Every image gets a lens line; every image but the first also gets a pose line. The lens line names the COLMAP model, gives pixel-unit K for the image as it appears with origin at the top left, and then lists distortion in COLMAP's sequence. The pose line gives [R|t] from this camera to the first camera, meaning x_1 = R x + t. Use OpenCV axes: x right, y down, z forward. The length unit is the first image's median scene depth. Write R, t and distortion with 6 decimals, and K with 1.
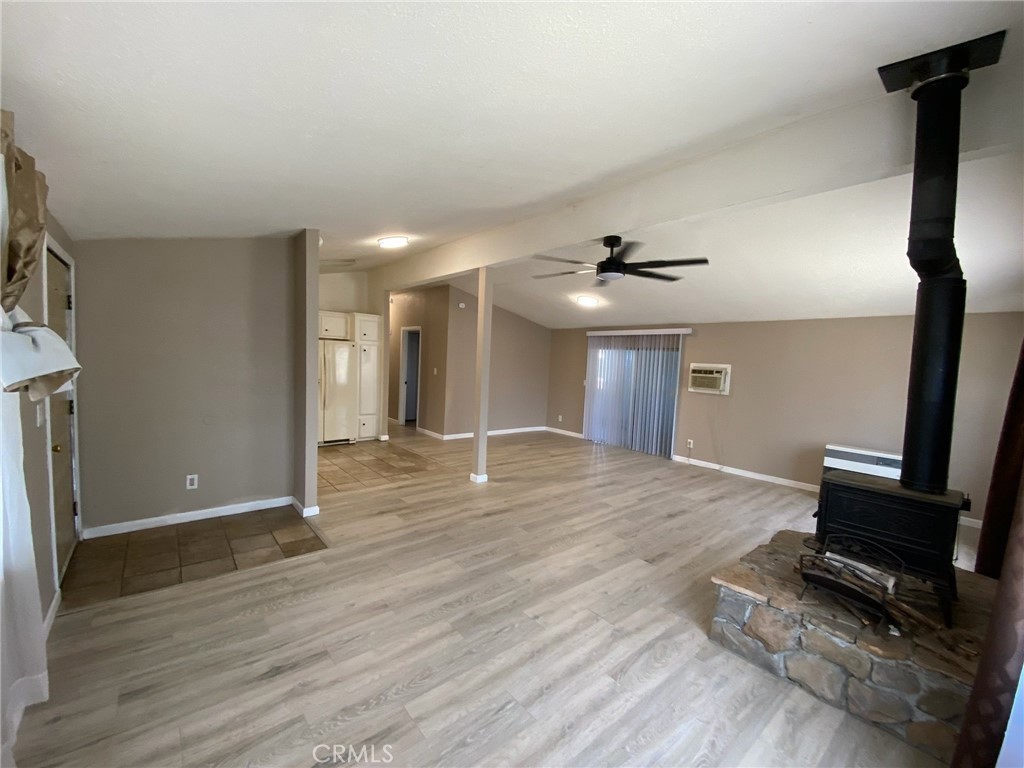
lens RADIAL K [[417.5, 0, 512.0], [0, 417.5, 384.0], [0, 0, 1]] dist [0.002813, -0.013831]
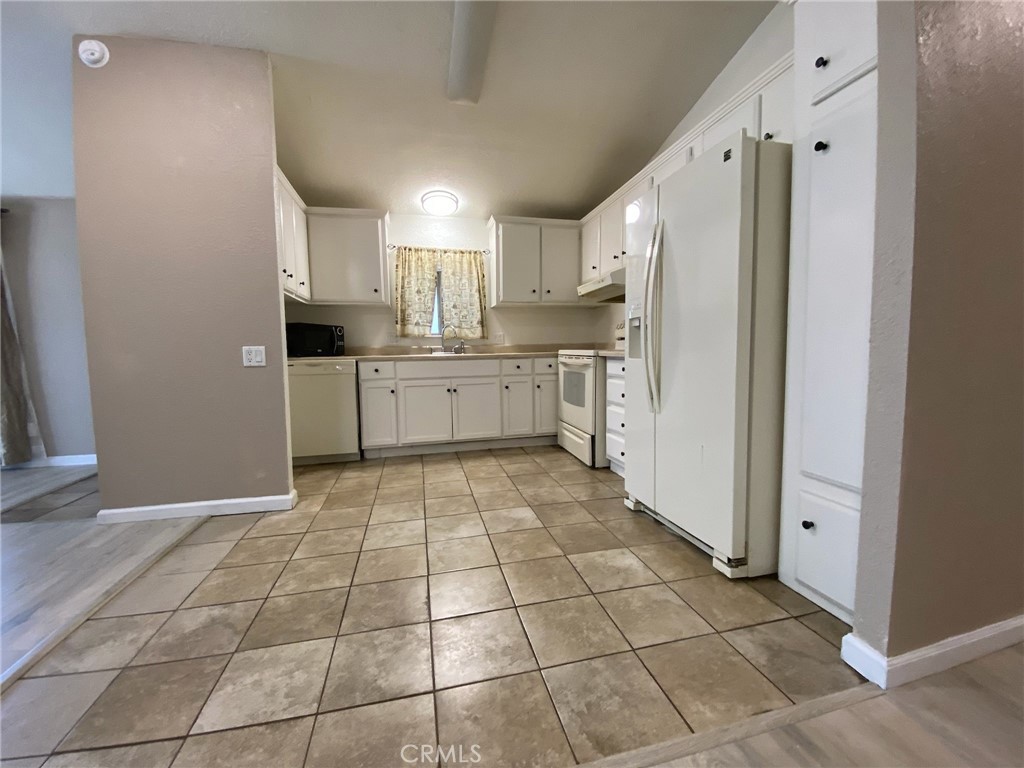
lens RADIAL K [[416.6, 0, 511.6], [0, 416.6, 379.9], [0, 0, 1]] dist [0.055839, -0.042388]
pose [[-0.445622, 0.033537, -0.894593, -0.162212], [-0.051456, 0.996686, 0.062996, 0.030267], [0.893741, 0.074104, -0.442419, 1.441545]]
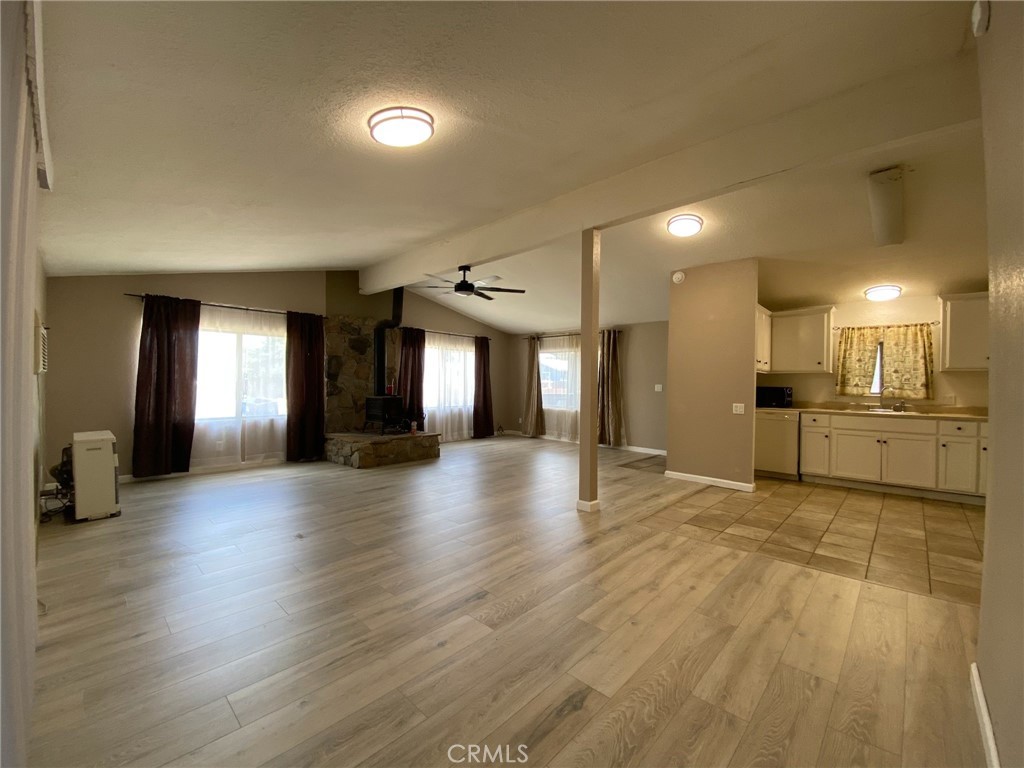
lens RADIAL K [[417.5, 0, 512.0], [0, 417.5, 384.0], [0, 0, 1]] dist [0.002813, -0.013831]
pose [[-0.991013, -0.054276, -0.122263, 0.173905], [-0.061375, 0.996595, 0.055064, -0.029113], [0.118858, 0.062073, -0.990969, 1.846462]]
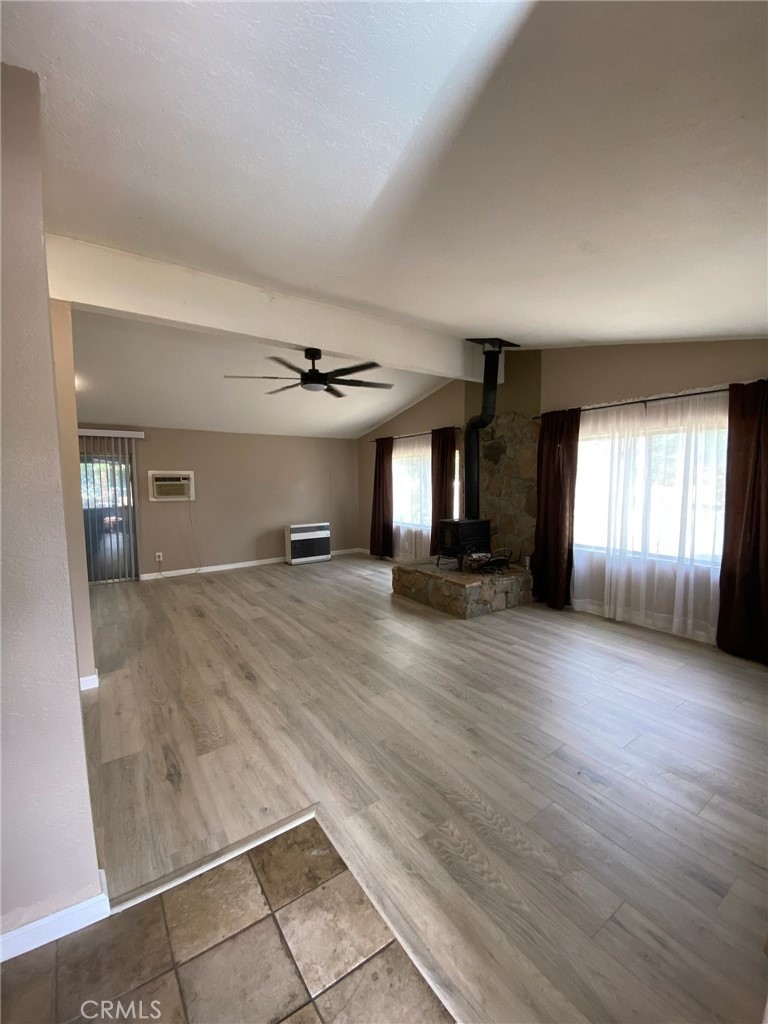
lens RADIAL K [[416.6, 0, 384.0], [0, 416.6, 512.0], [0, 0, 1]] dist [0.055839, -0.042388]
pose [[0.089070, -0.127273, 0.987860, -0.631309], [0.073799, 0.989920, 0.120884, -0.047984], [-0.993288, 0.062136, 0.097565, 0.558424]]
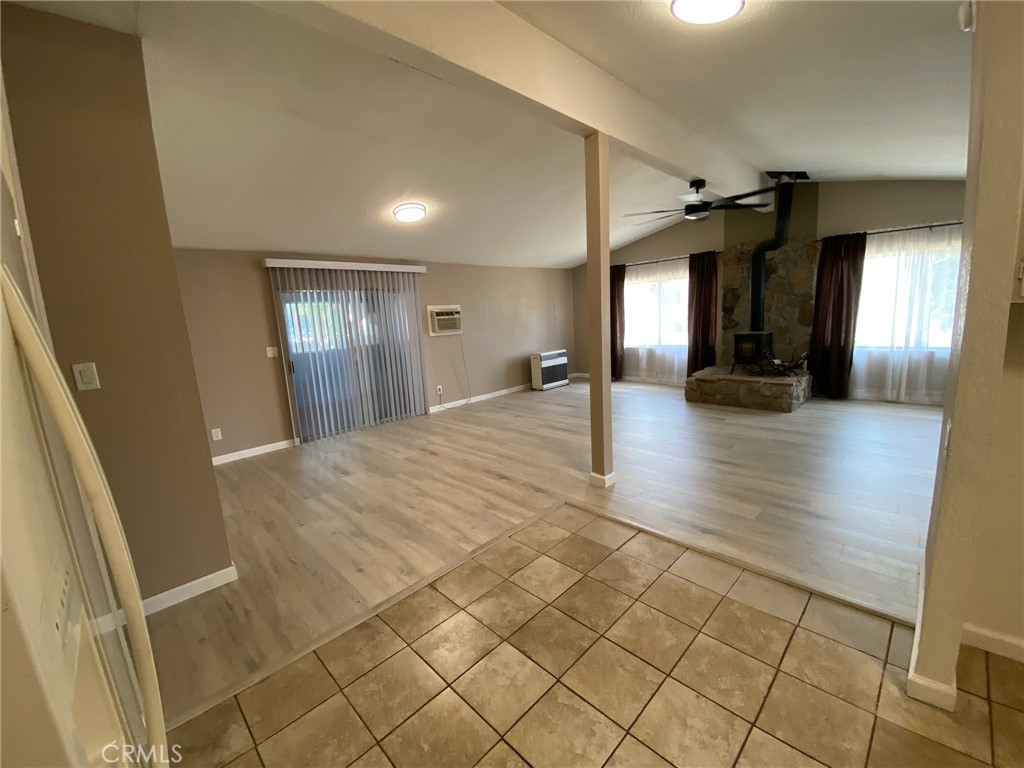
lens RADIAL K [[416.6, 0, 511.6], [0, 416.6, 379.9], [0, 0, 1]] dist [0.055839, -0.042388]
pose [[-0.095216, -0.198372, 0.975491, -0.738108], [0.111945, 0.971593, 0.208506, -0.087916], [-0.989142, 0.129055, -0.070304, 1.256791]]
